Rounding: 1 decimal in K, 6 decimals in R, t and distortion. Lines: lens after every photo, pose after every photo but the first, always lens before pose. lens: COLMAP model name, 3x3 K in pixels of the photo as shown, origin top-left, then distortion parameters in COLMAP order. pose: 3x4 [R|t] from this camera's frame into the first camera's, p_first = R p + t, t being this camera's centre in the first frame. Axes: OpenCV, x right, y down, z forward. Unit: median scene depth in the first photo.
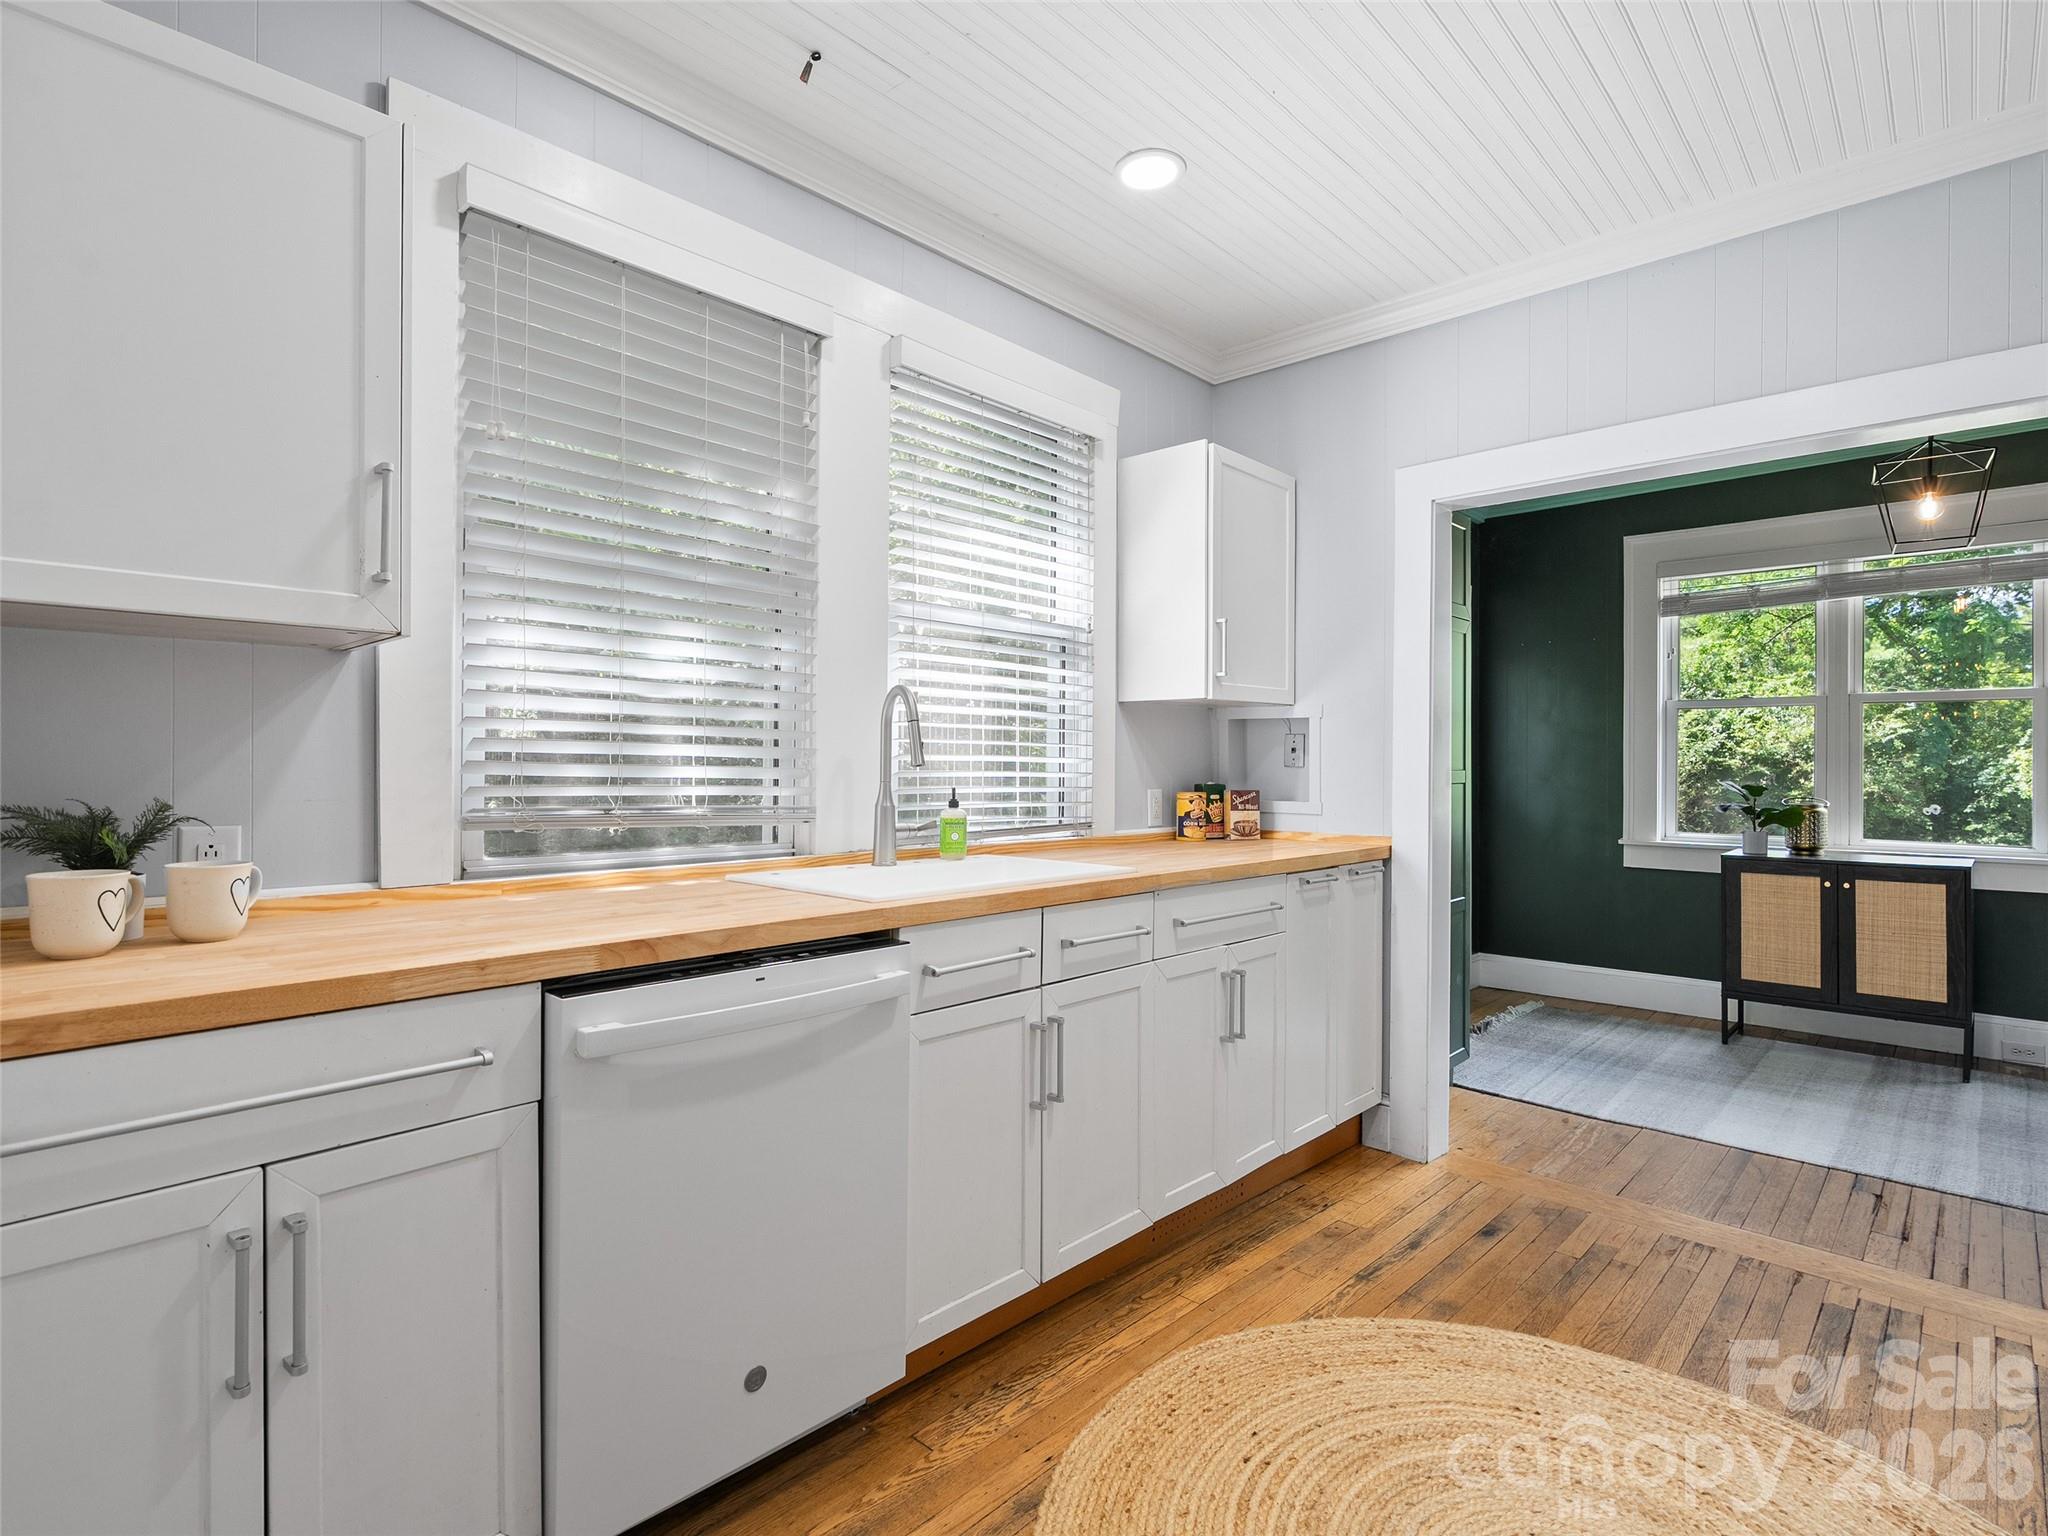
lens RADIAL K [[1029.2, 0, 1015.2], [0, 1029.2, 772.4], [0, 0, 1]] dist [-0.015158, 0.006134]
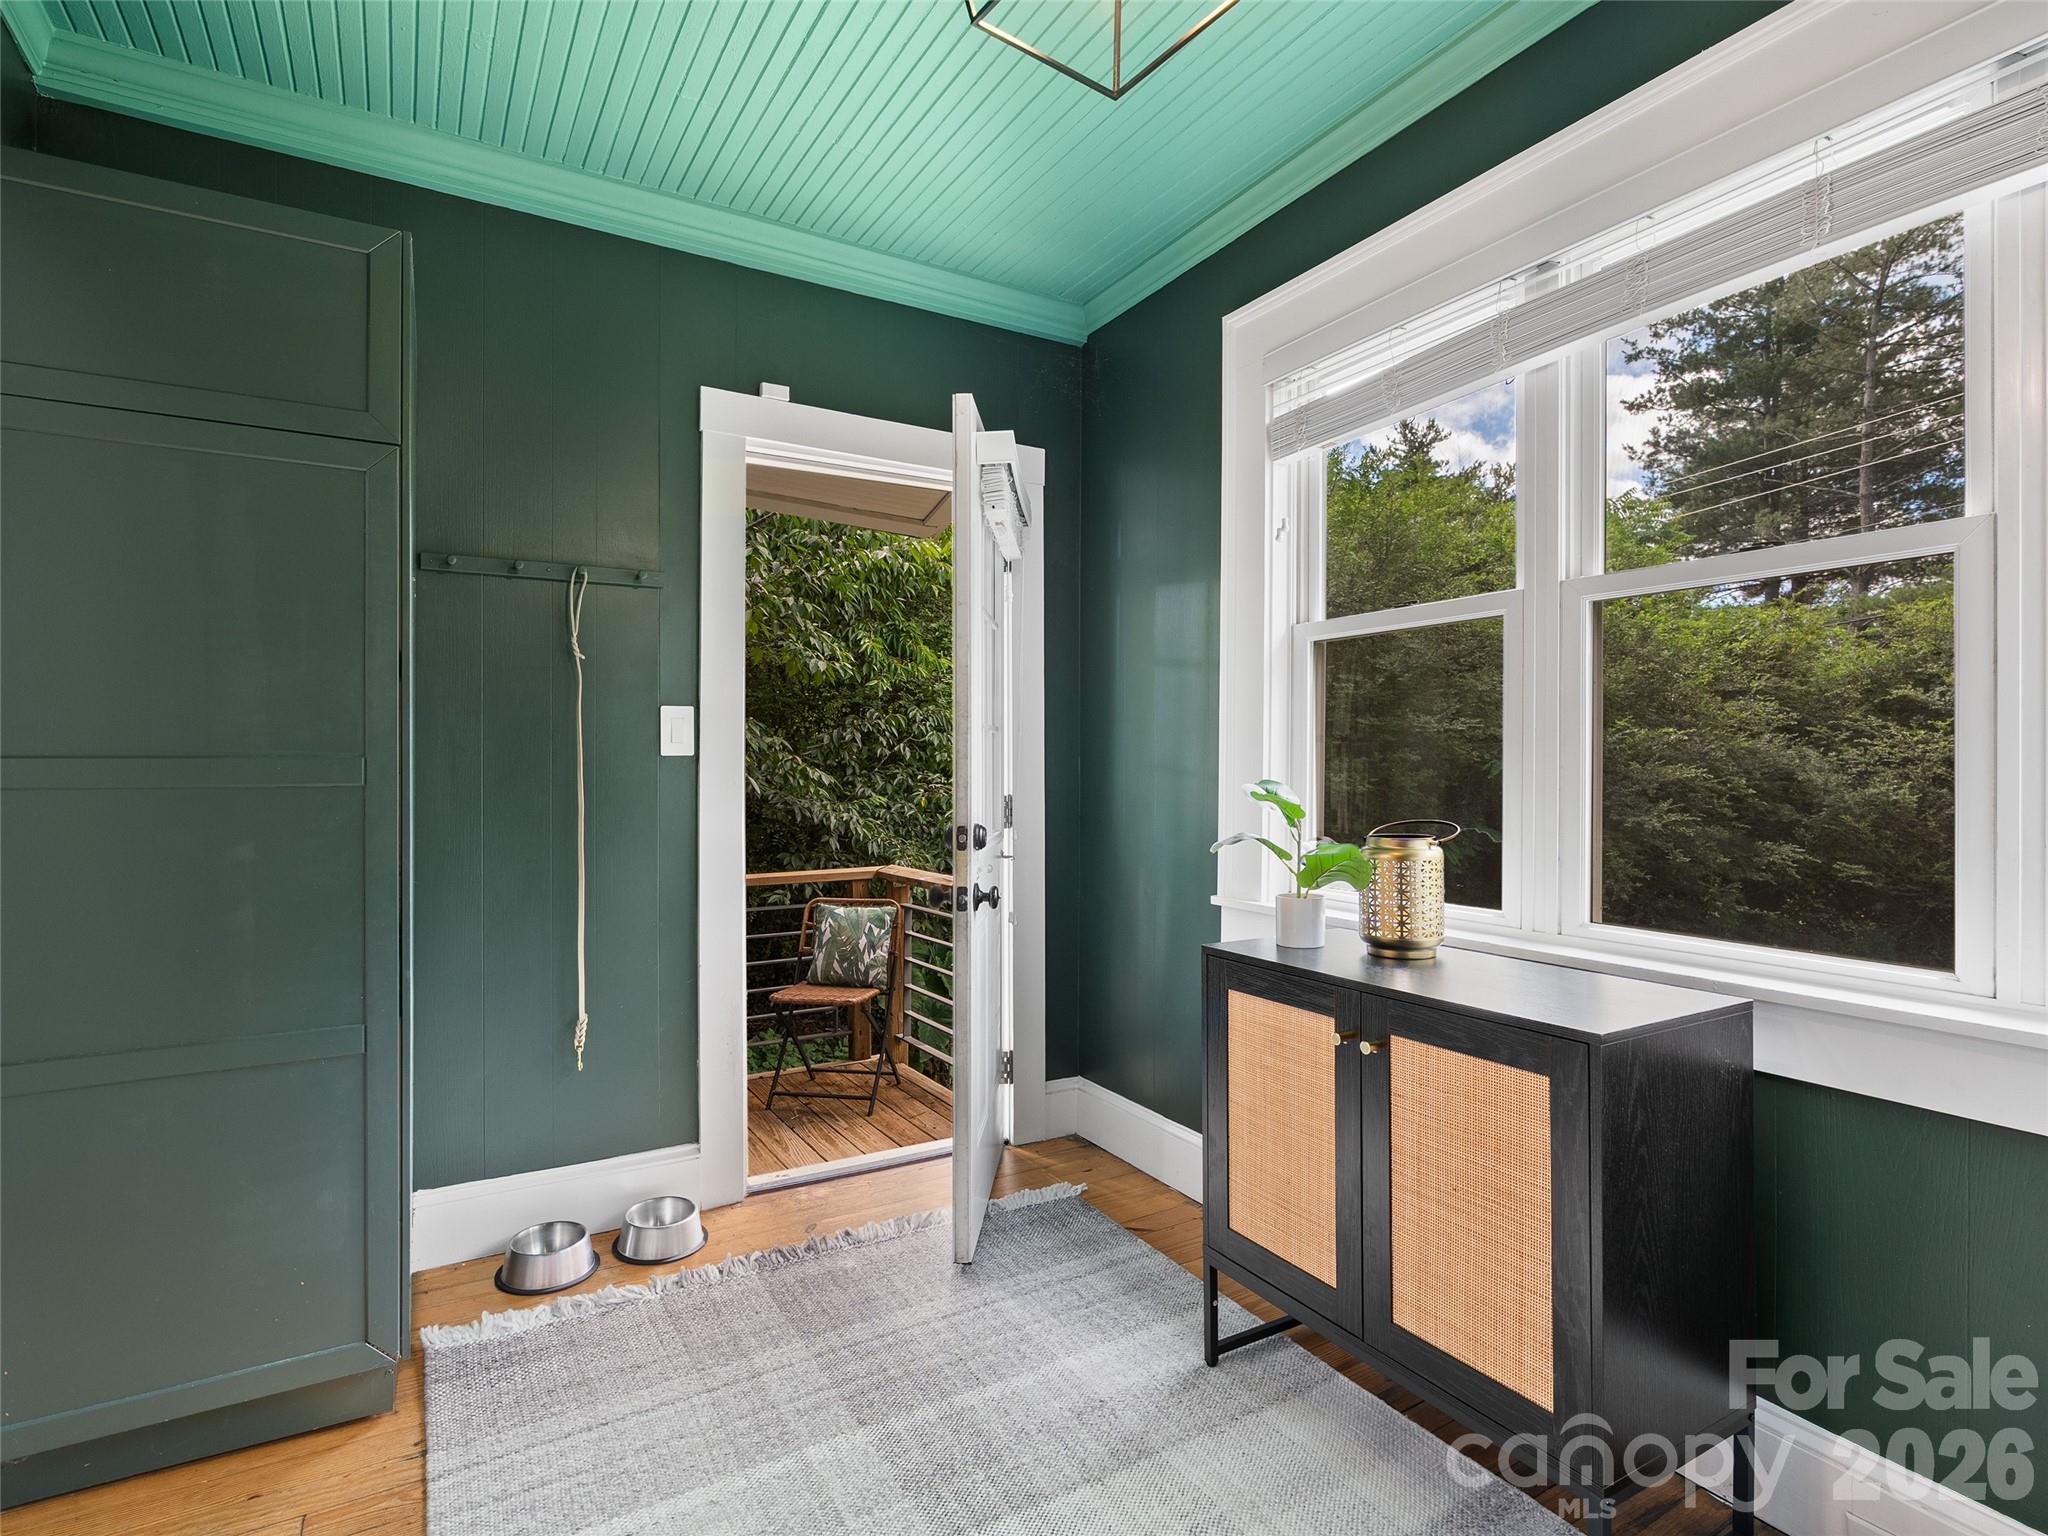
lens RADIAL K [[1029.2, 0, 1015.2], [0, 1029.2, 772.4], [0, 0, 1]] dist [-0.015158, 0.006134]
pose [[0.960371, -0.000370, -0.278724, 0.779302], [-0.000332, 0.999997, -0.002472, 0.005700], [0.278724, 0.002466, 0.960368, 0.572452]]
